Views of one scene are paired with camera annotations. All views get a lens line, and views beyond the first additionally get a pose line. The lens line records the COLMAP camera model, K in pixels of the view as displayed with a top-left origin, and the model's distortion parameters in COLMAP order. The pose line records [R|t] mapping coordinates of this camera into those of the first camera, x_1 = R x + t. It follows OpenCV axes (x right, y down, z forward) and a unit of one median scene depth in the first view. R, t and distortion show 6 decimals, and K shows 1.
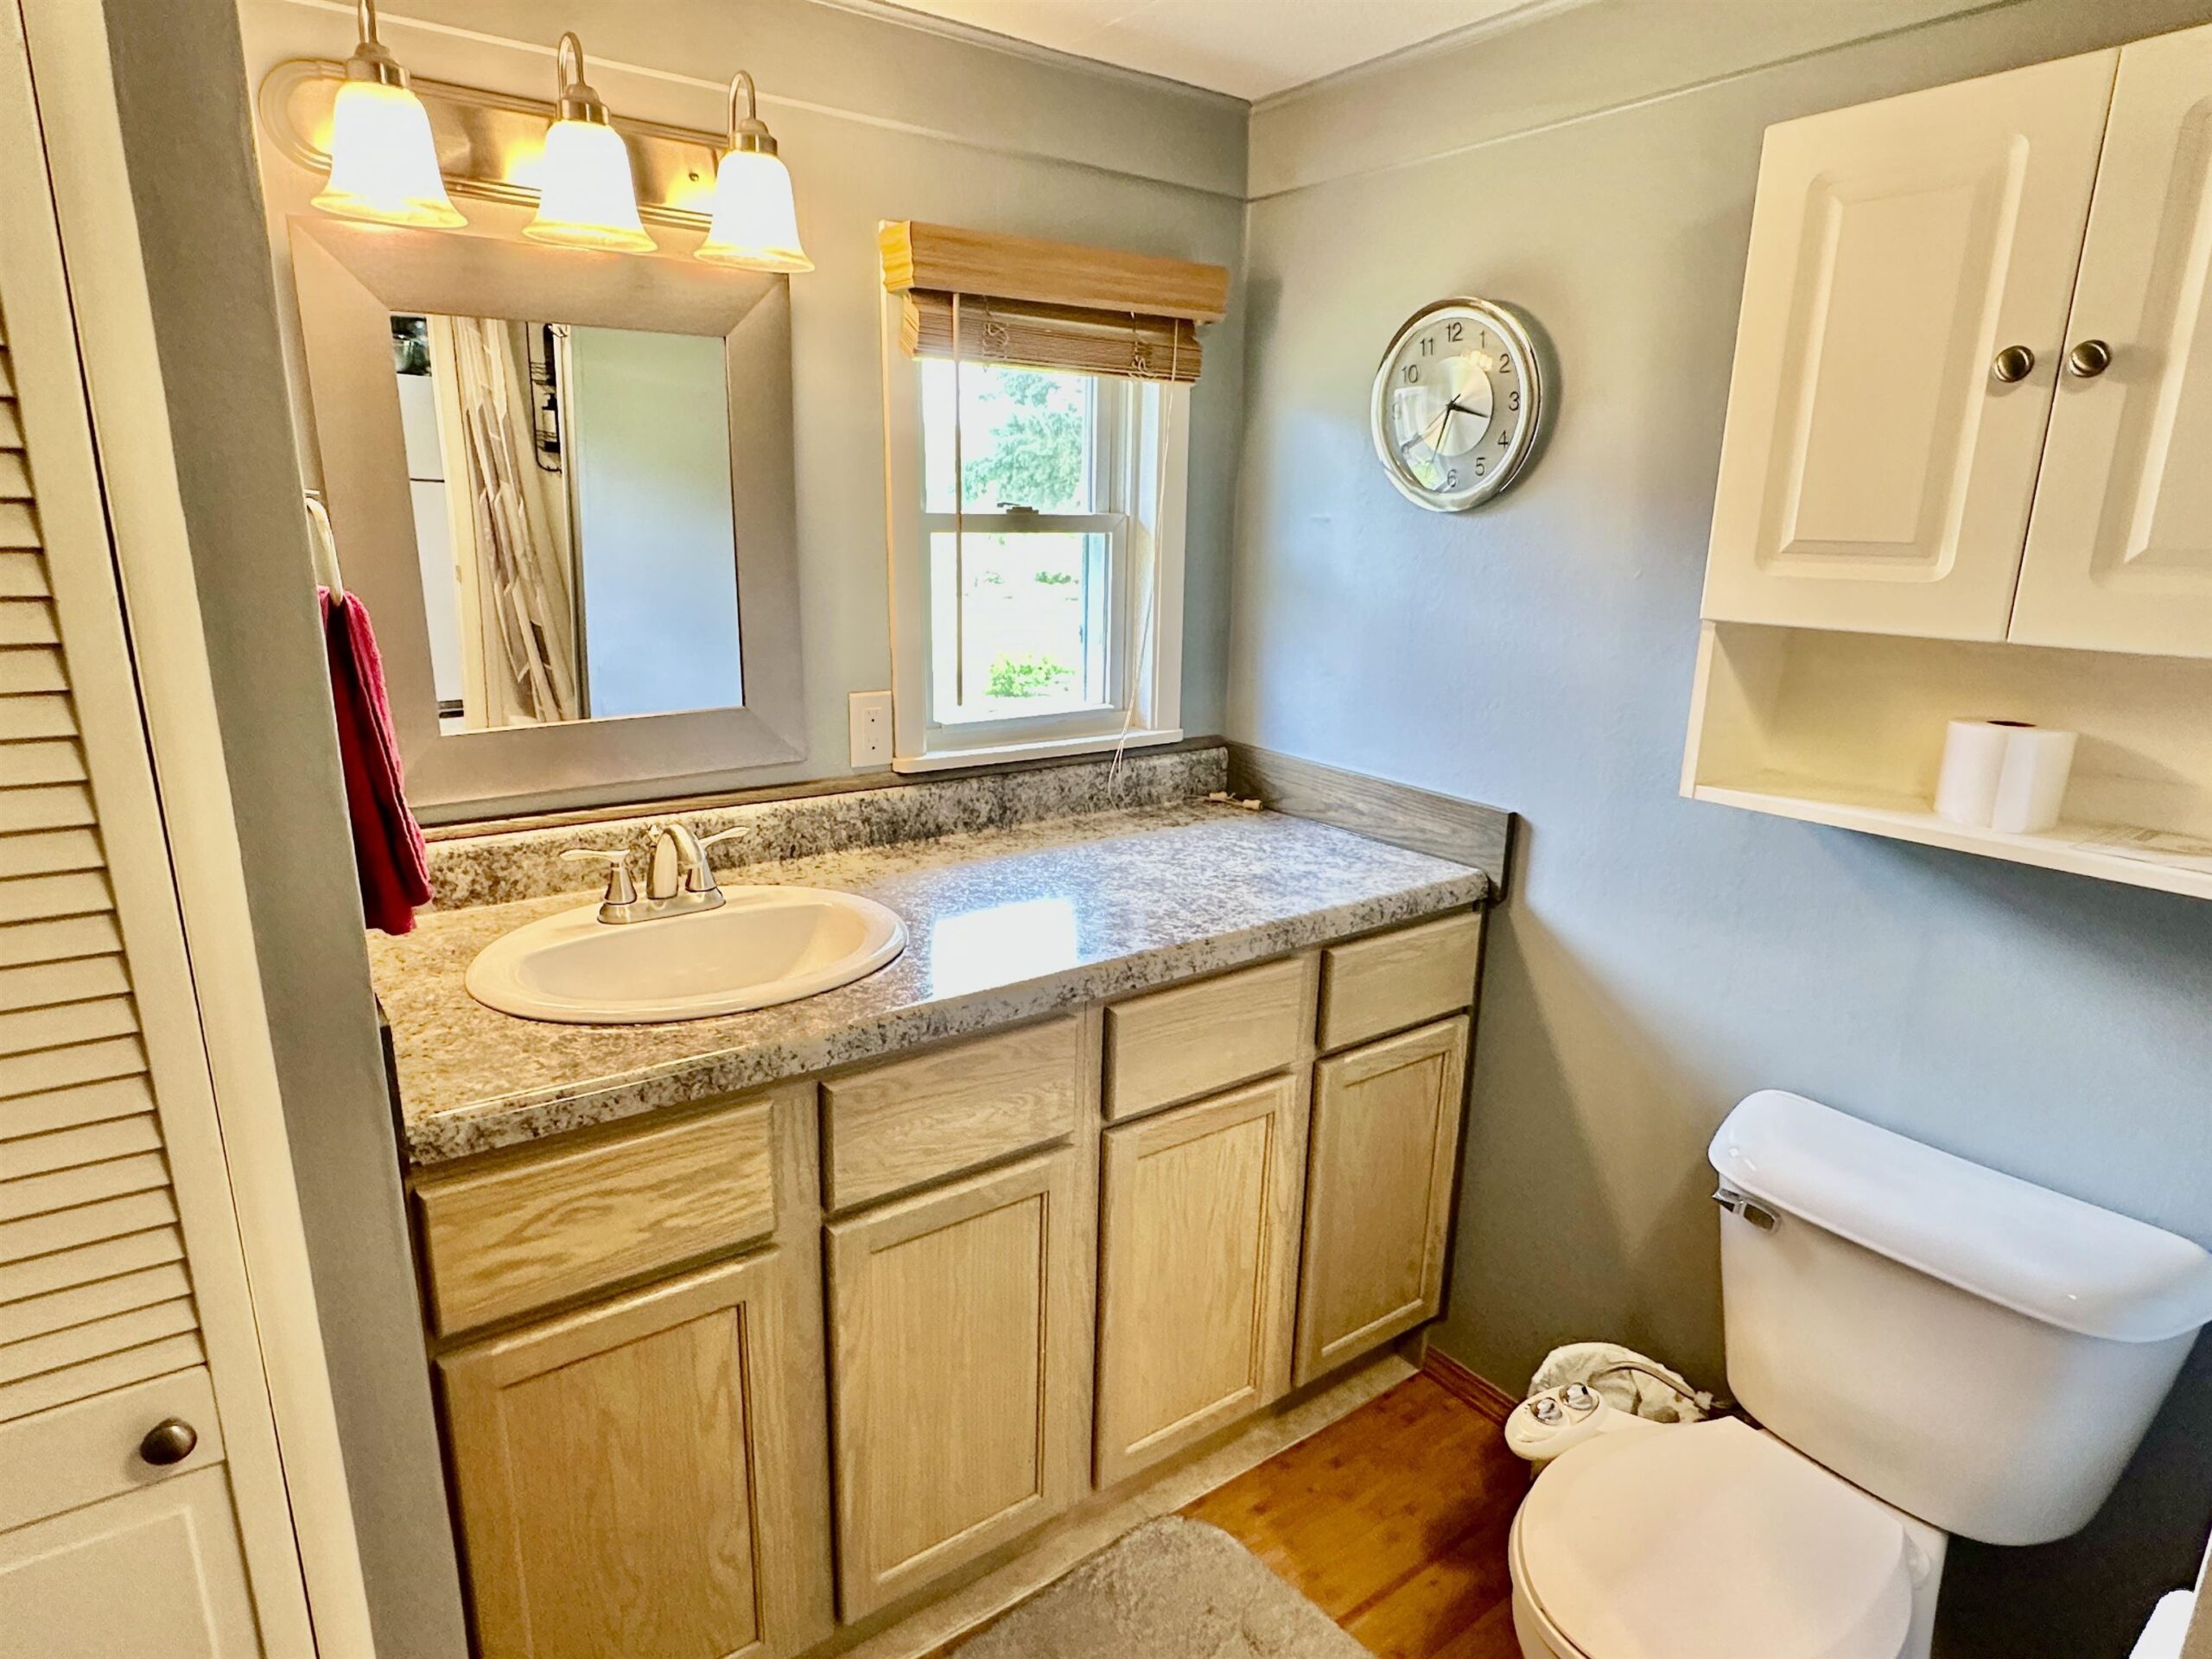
lens RADIAL K [[1251.8, 0, 1103.9], [0, 1251.8, 838.0], [0, 0, 1]] dist [0.001186, -0.005691]
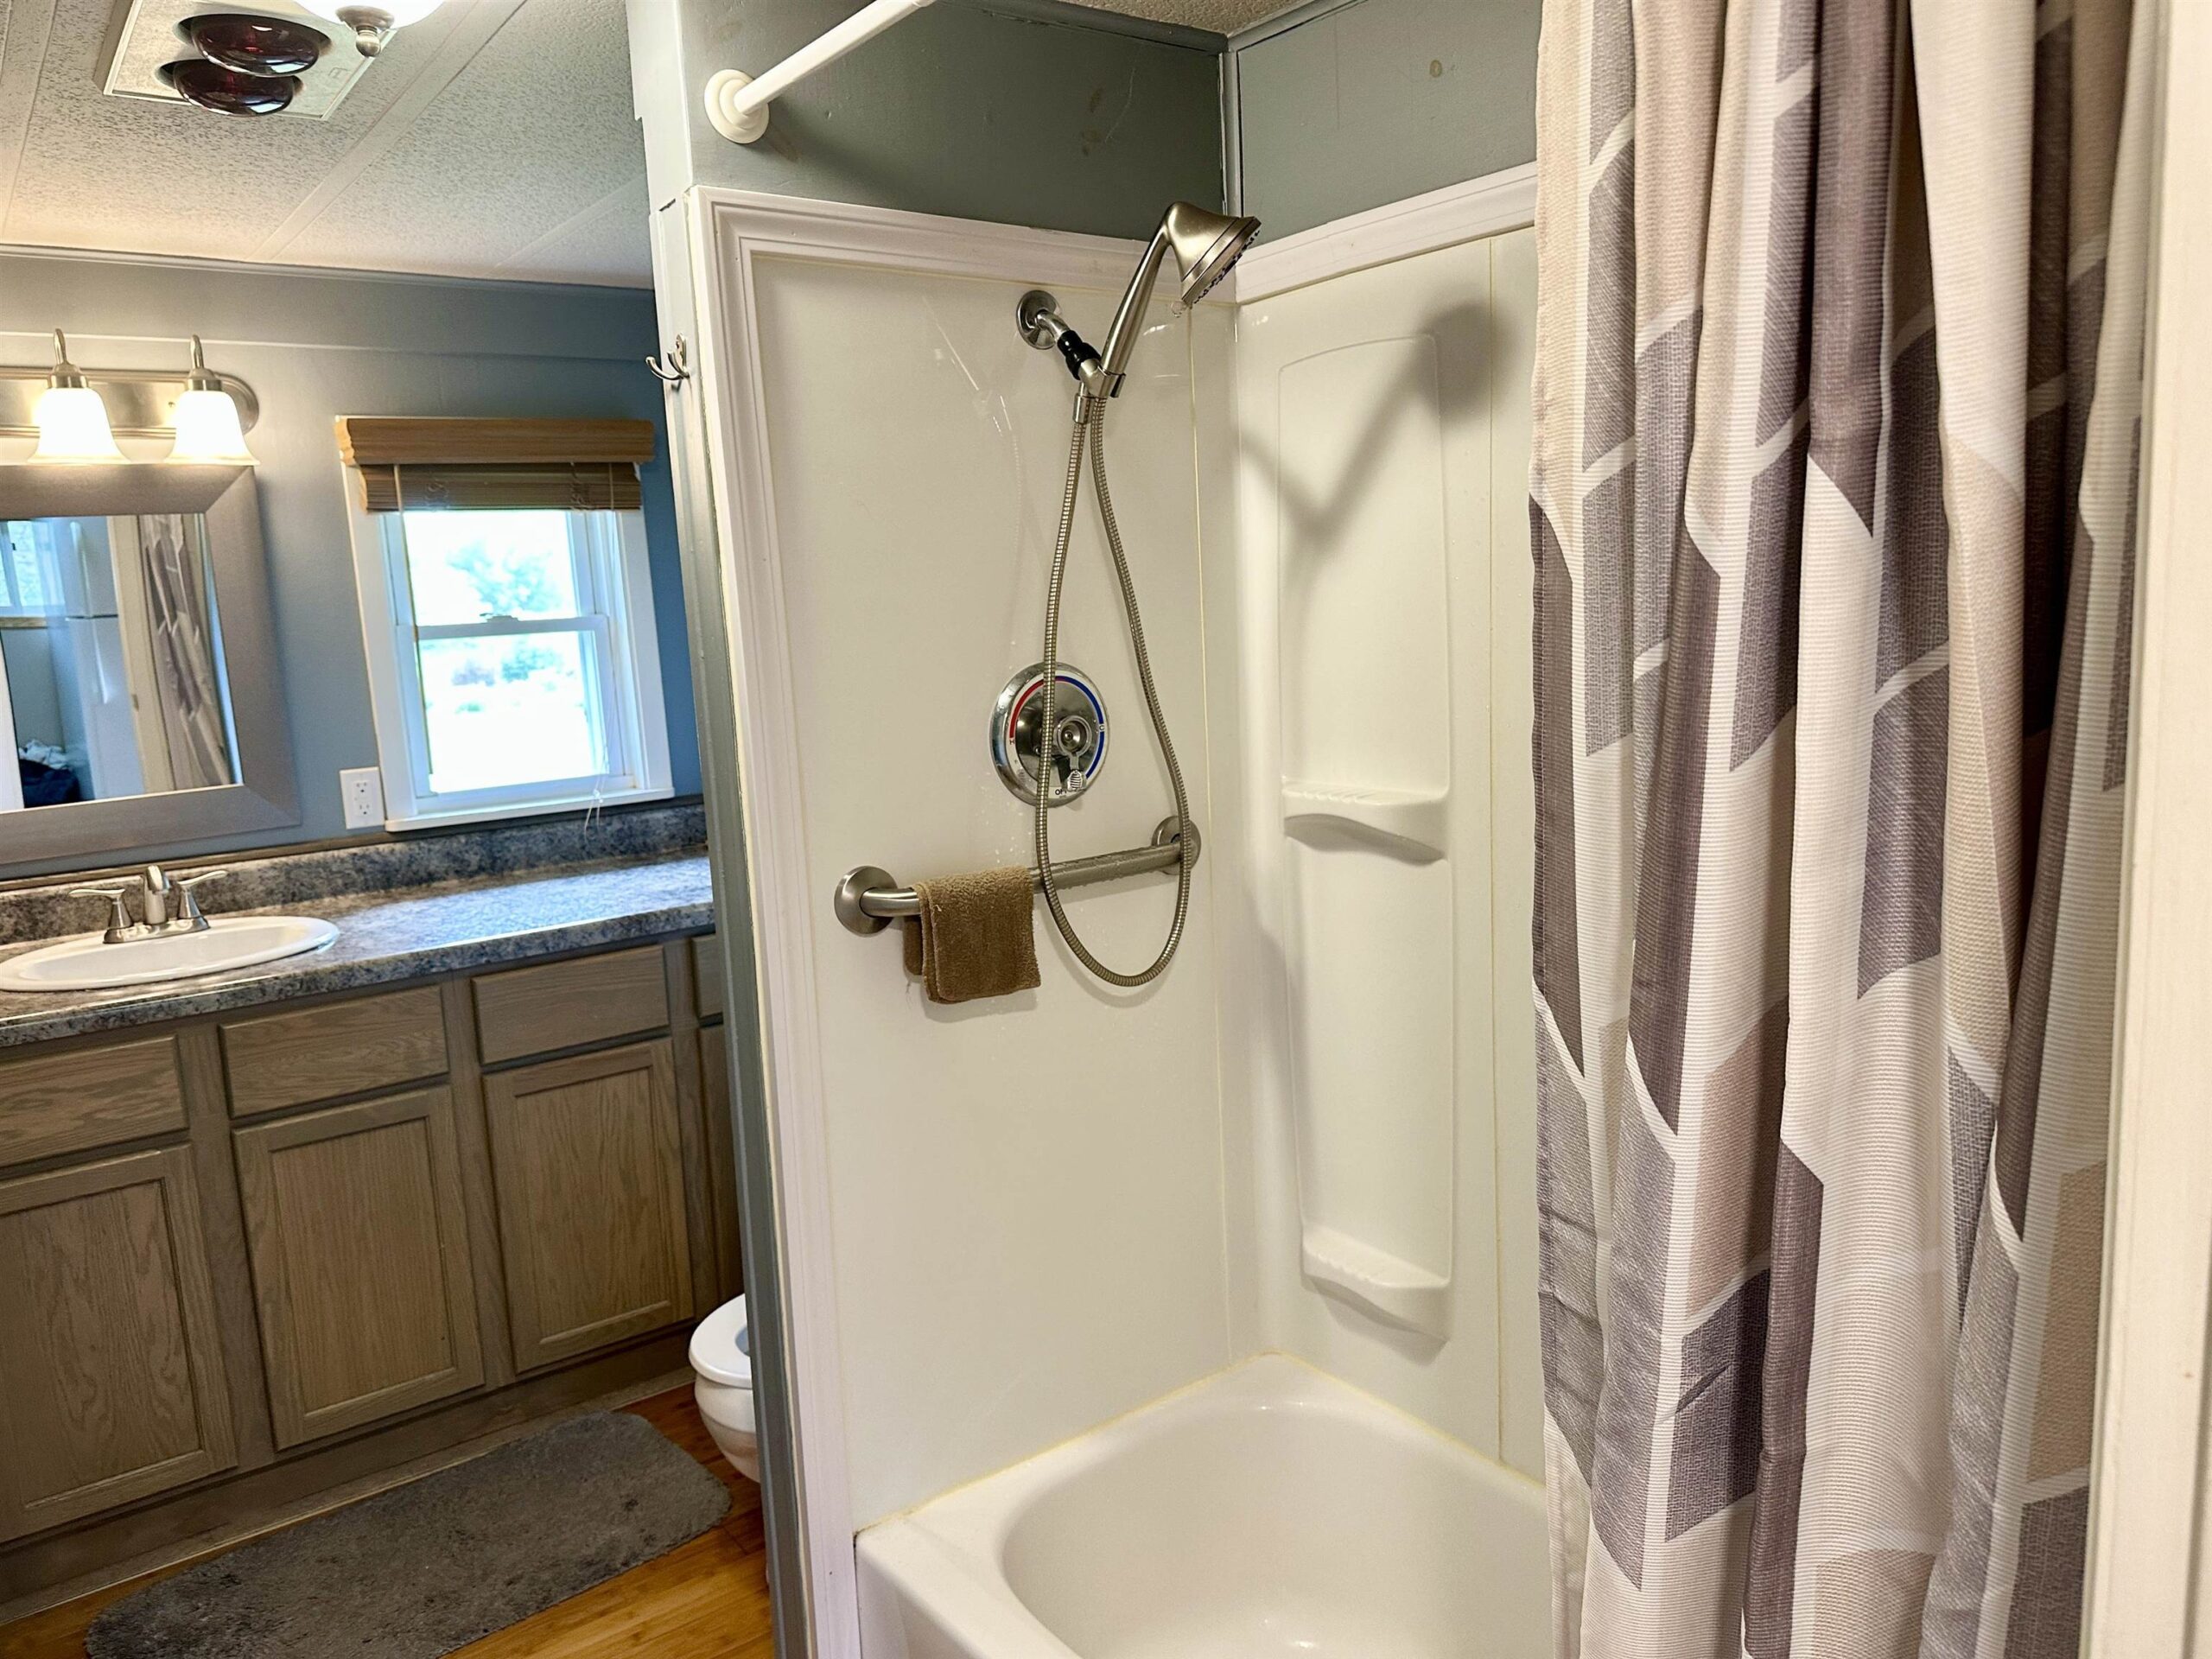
lens RADIAL K [[1571.5, 0, 1107.7], [0, 1571.5, 831.6], [0, 0, 1]] dist [0.014049, -0.018566]
pose [[0.997726, -0.067364, 0.002275, 0.613860], [0.067276, 0.993234, -0.094658, 0.162072], [0.004117, 0.094596, 0.995507, -0.631893]]
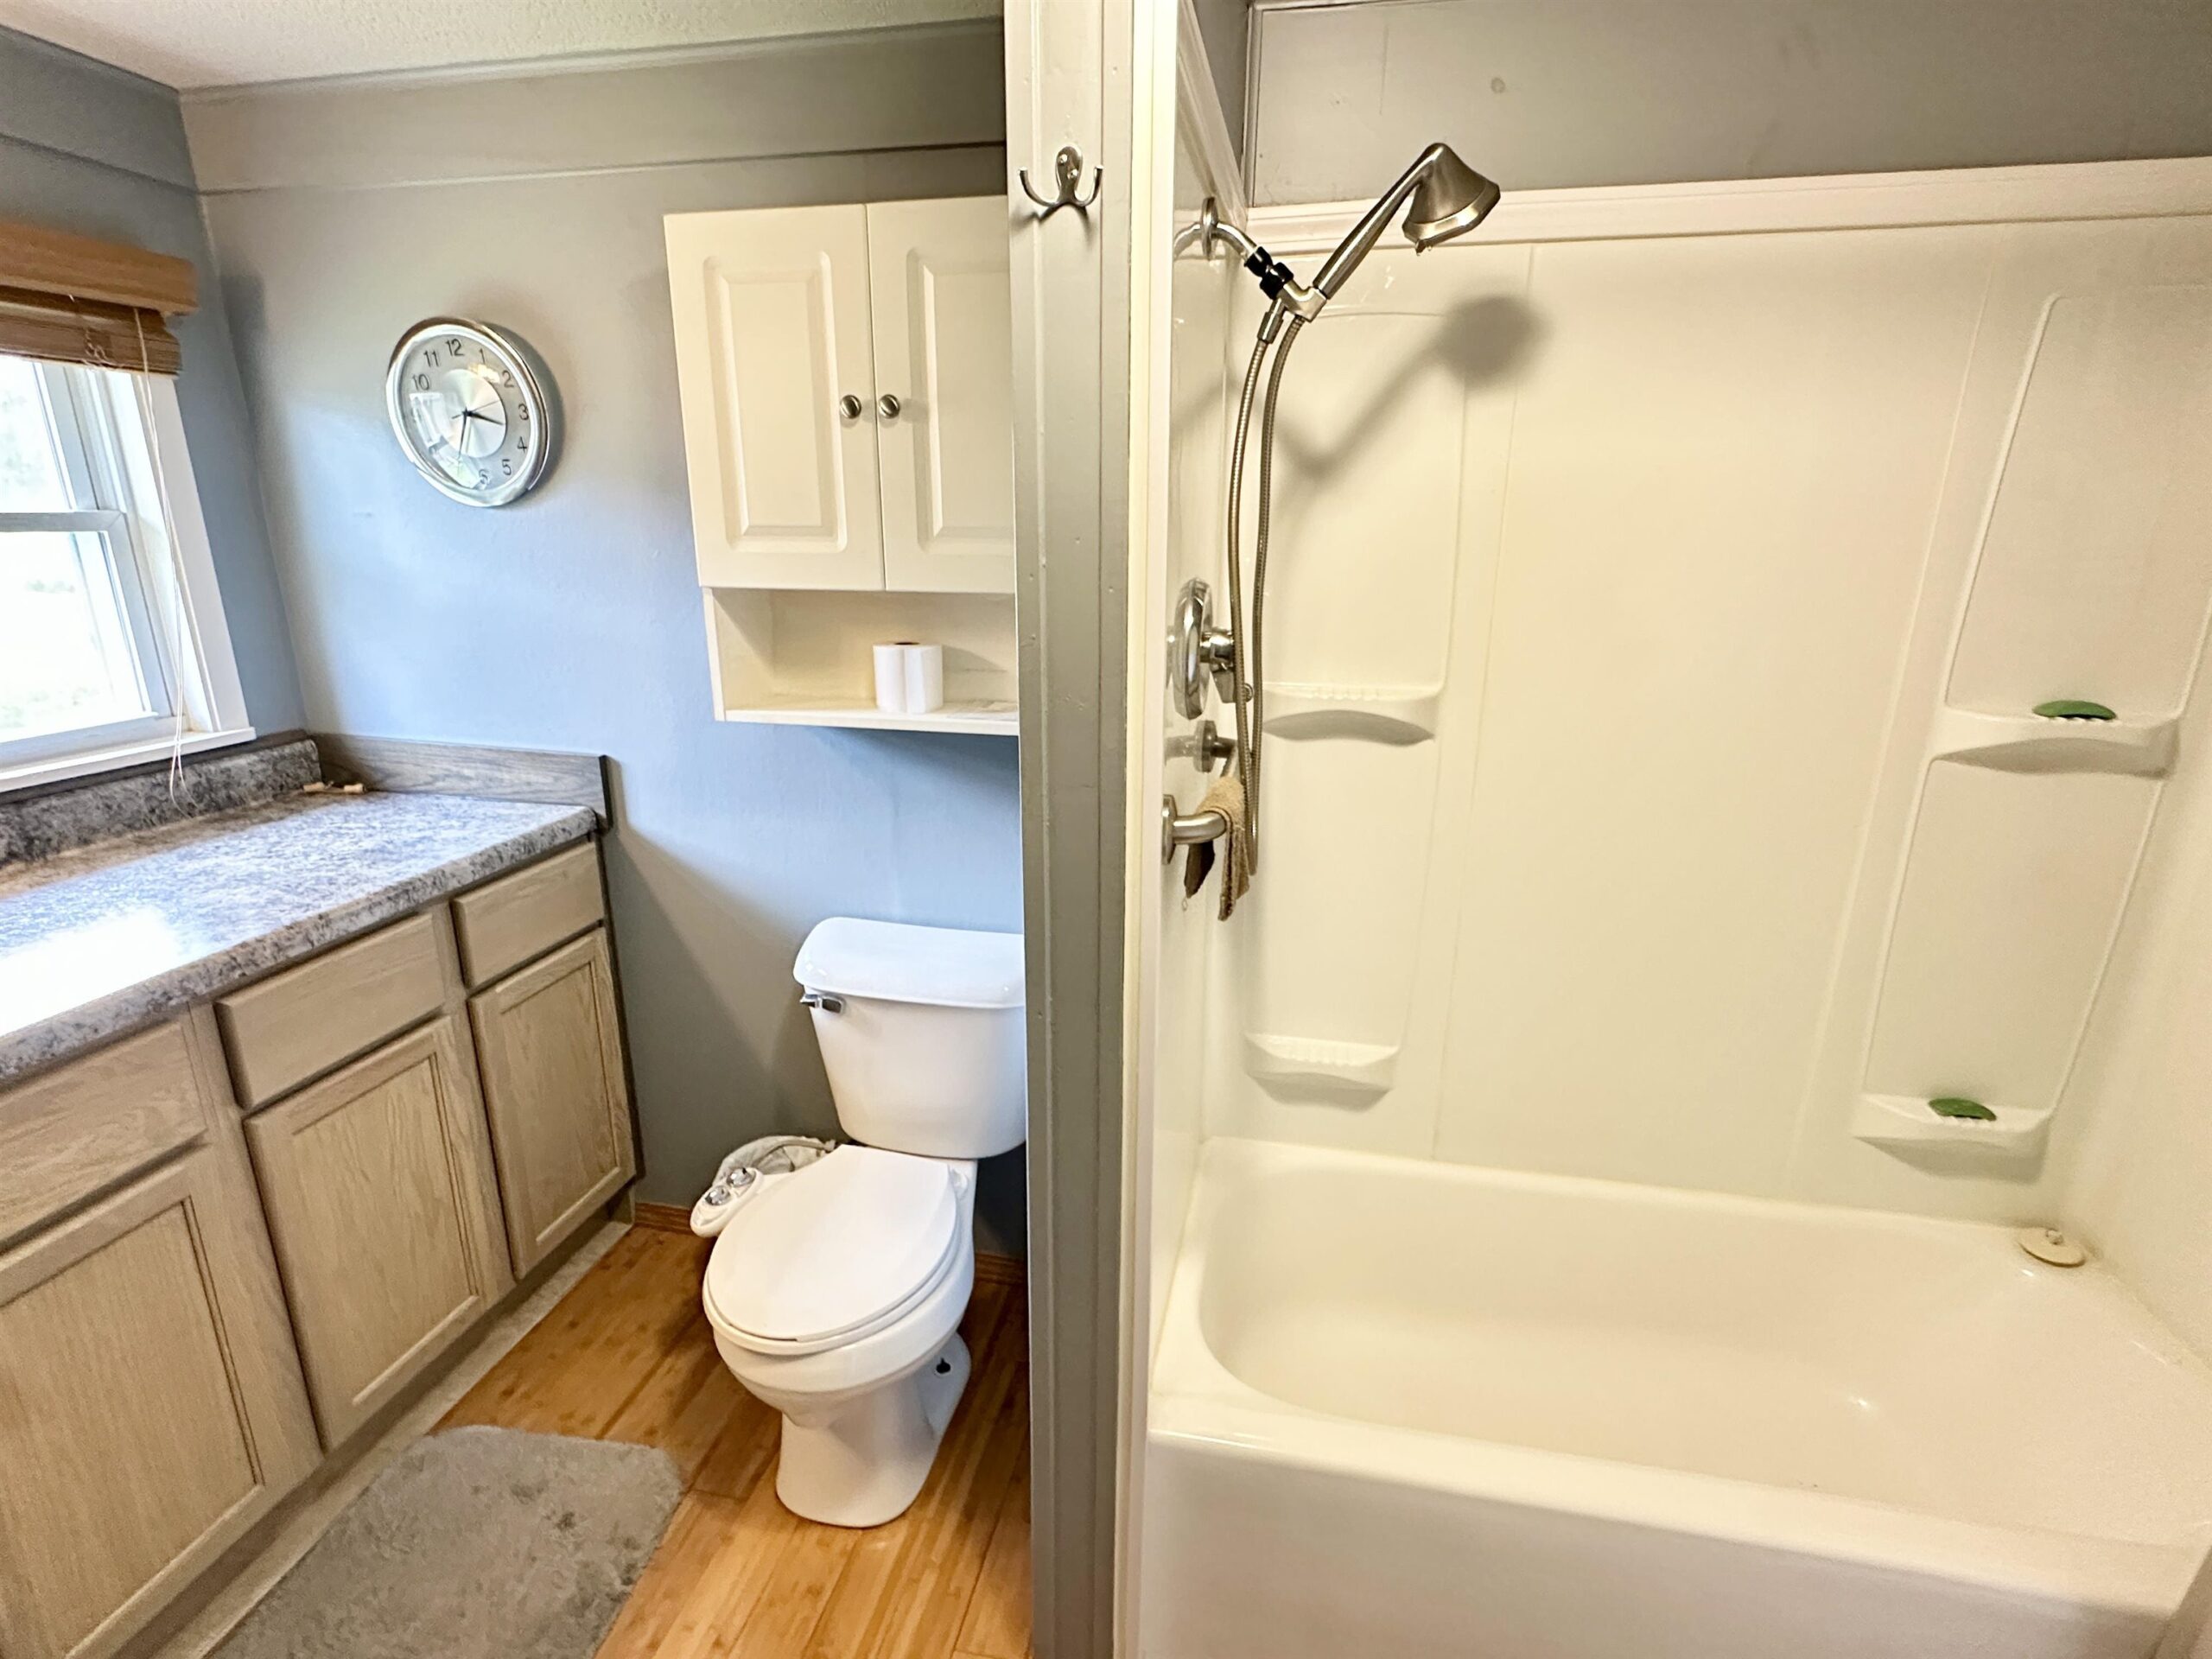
lens RADIAL K [[1062.2, 0, 1099.2], [0, 1062.2, 833.8], [0, 0, 1]] dist [-0.004909, -0.000584]
pose [[0.747079, -0.200201, 0.633872, 0.018563], [0.170790, 0.979367, 0.108030, 0.027025], [-0.642421, 0.027552, 0.765857, -0.108015]]
